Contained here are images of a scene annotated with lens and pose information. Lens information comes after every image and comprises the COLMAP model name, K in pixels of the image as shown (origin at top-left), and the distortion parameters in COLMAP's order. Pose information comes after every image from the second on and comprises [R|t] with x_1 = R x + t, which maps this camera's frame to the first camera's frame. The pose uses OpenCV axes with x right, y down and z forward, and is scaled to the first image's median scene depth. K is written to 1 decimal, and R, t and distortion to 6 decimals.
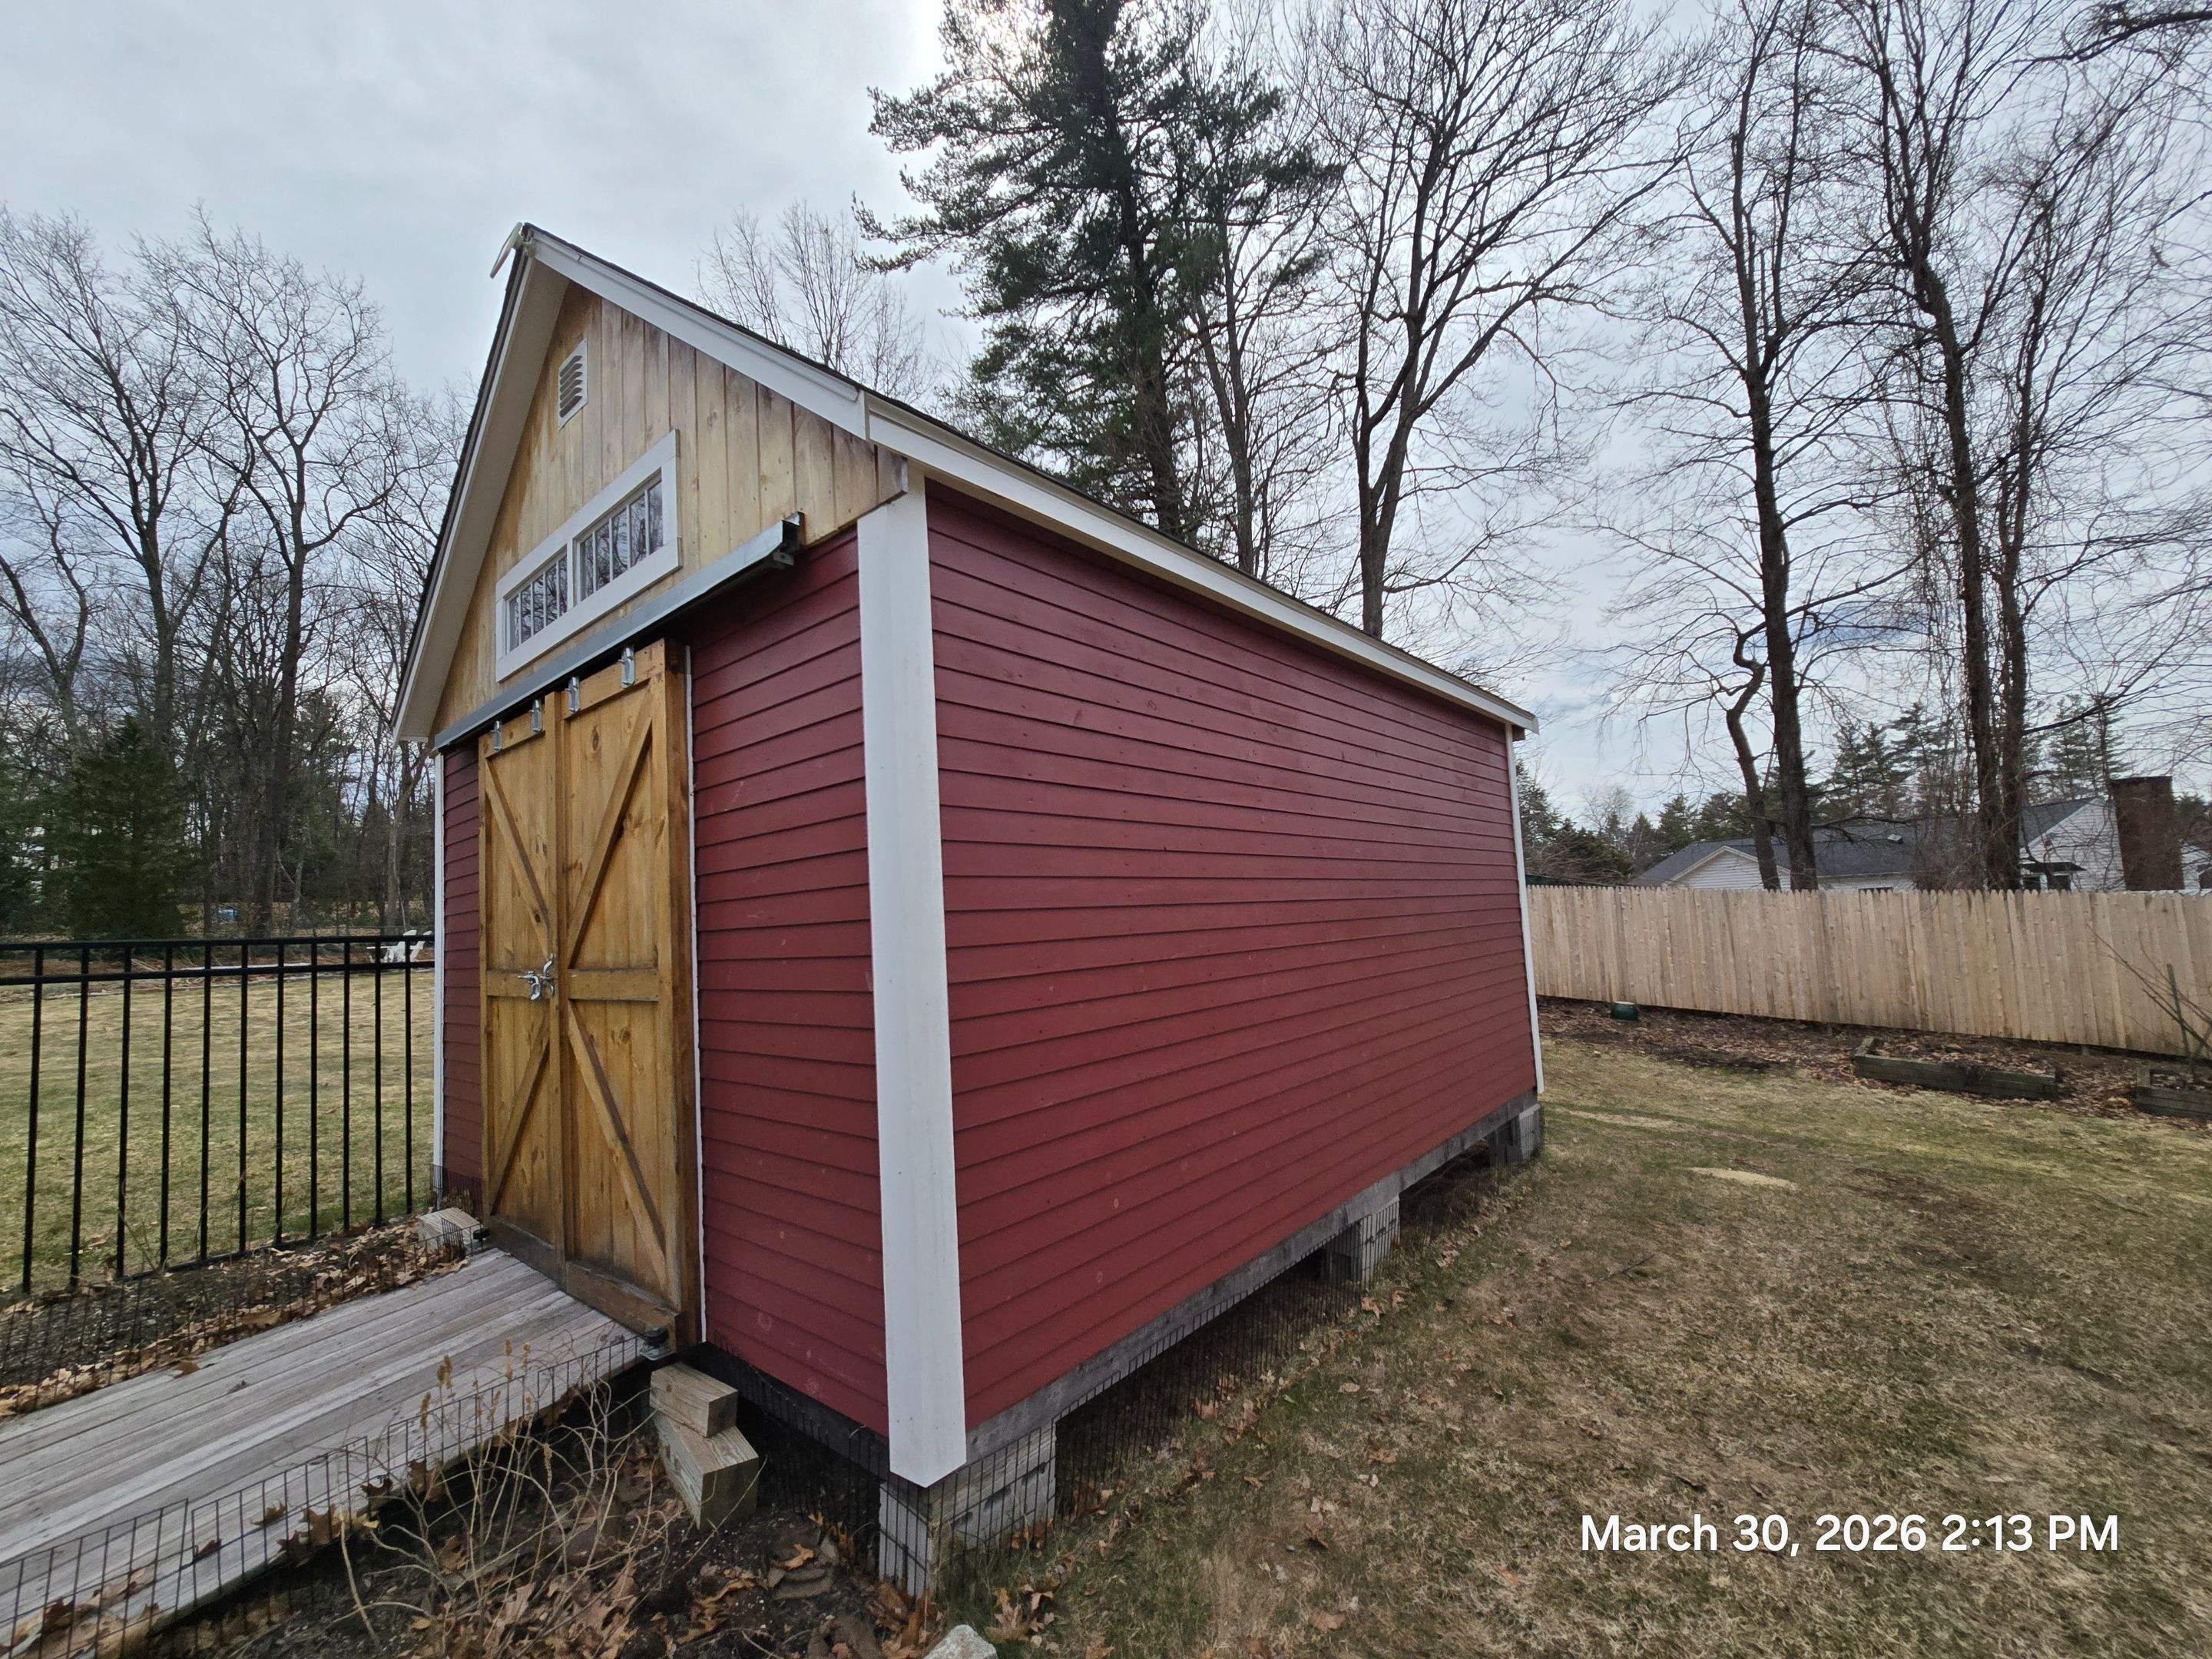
lens RADIAL K [[903.4, 0, 1107.6], [0, 903.4, 852.2], [0, 0, 1]] dist [-0.002342, -0.000107]
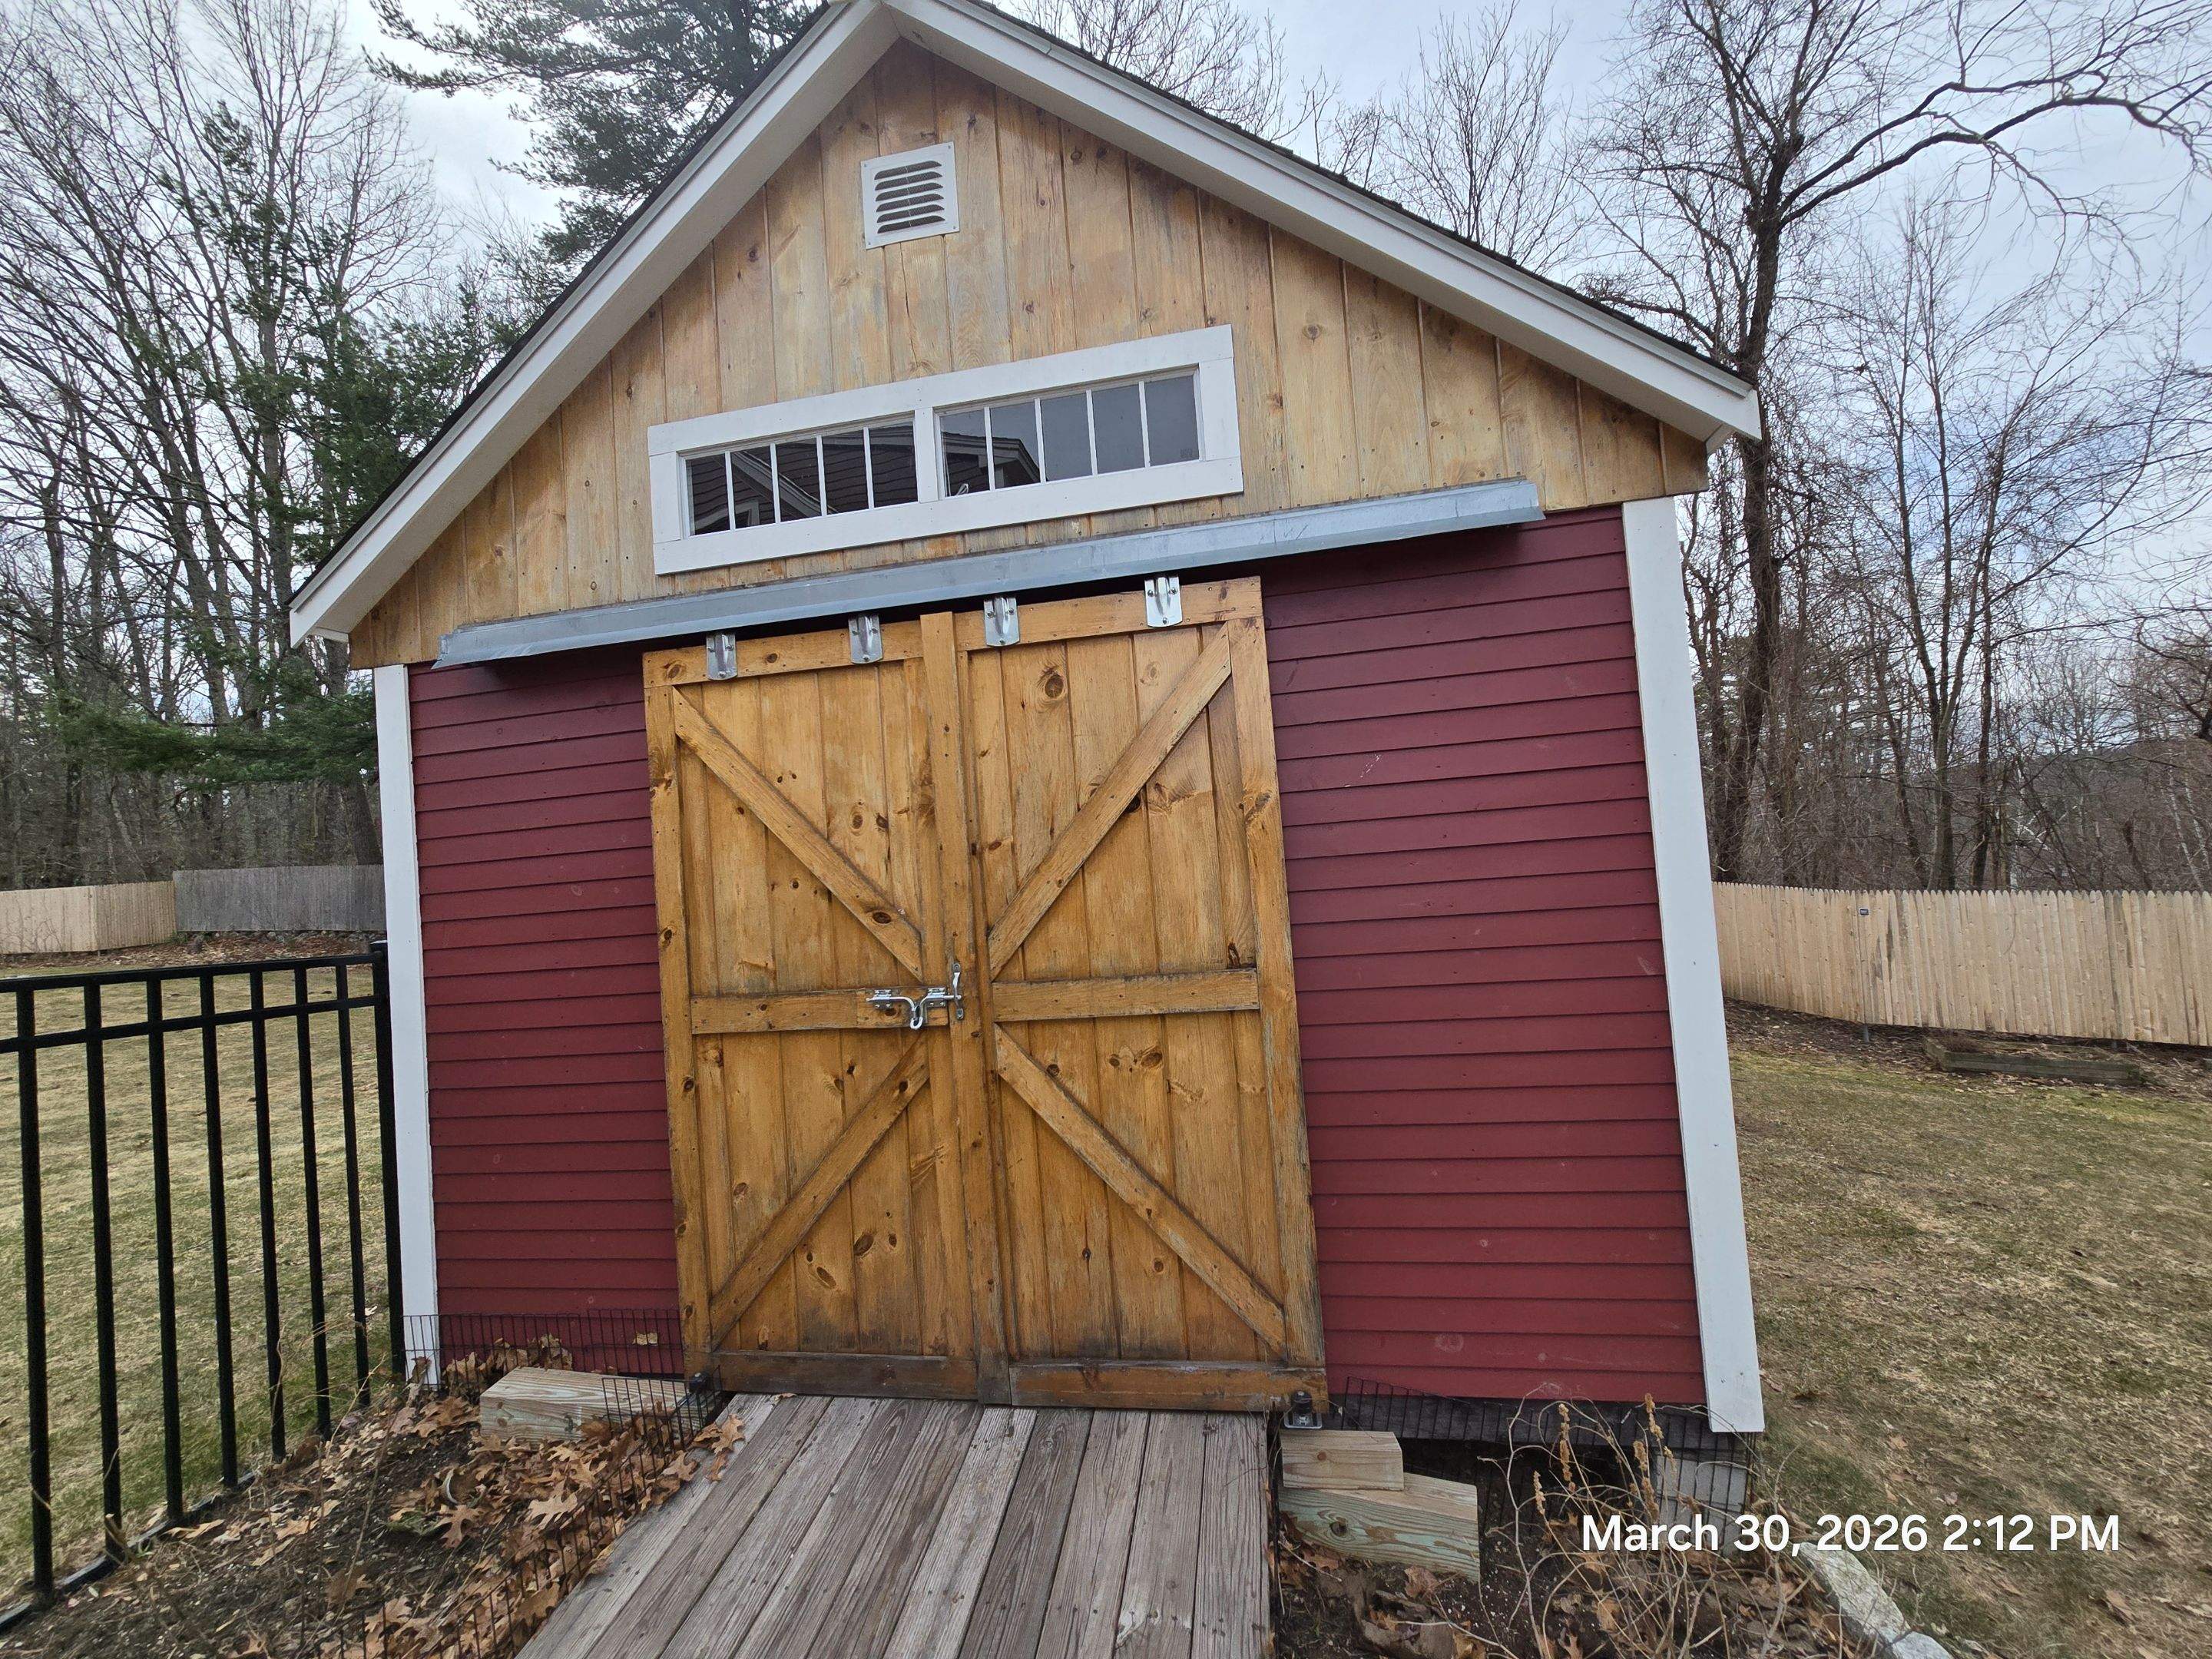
lens RADIAL K [[903.4, 0, 1107.6], [0, 903.4, 852.2], [0, 0, 1]] dist [-0.002342, -0.000107]
pose [[0.867407, 0.007521, 0.497543, -0.872171], [-0.010473, 0.999940, 0.003143, 0.015606], [-0.497490, -0.007937, 0.867433, 0.288947]]
